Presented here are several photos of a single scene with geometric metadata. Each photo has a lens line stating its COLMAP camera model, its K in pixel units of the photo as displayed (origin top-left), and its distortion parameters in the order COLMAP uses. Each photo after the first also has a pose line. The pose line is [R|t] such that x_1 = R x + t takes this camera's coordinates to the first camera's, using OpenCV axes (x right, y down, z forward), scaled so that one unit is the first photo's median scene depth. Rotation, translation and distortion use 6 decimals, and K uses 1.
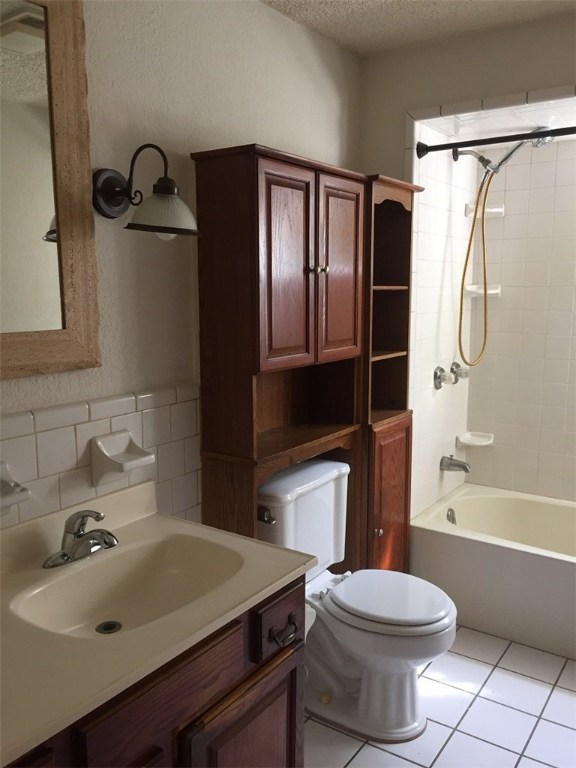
lens RADIAL K [[656.9, 0, 288.0], [0, 656.9, 384.0], [0, 0, 1]] dist [0.091608, -0.134794]
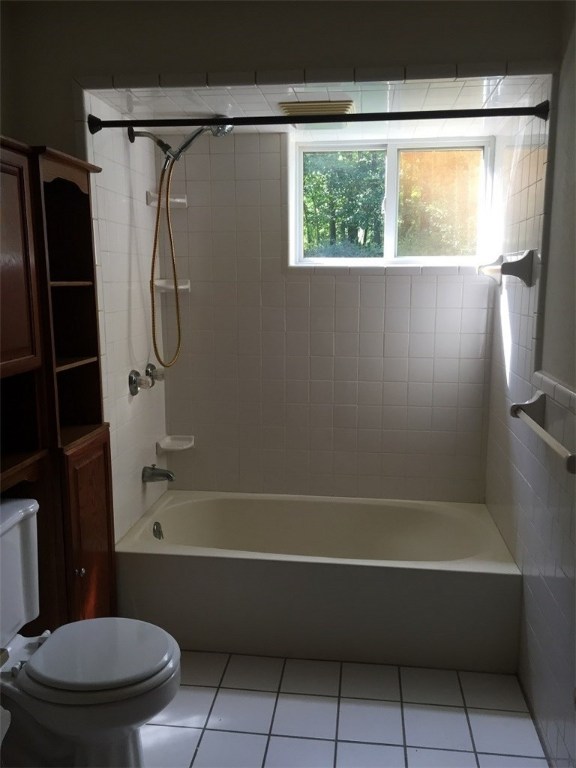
lens RADIAL K [[656.9, 0, 288.0], [0, 656.9, 384.0], [0, 0, 1]] dist [0.091608, -0.134794]
pose [[0.887029, -0.076591, 0.455316, 0.003613], [0.071005, 0.997043, 0.029389, -0.021513], [-0.456221, 0.006260, 0.889844, 0.110353]]
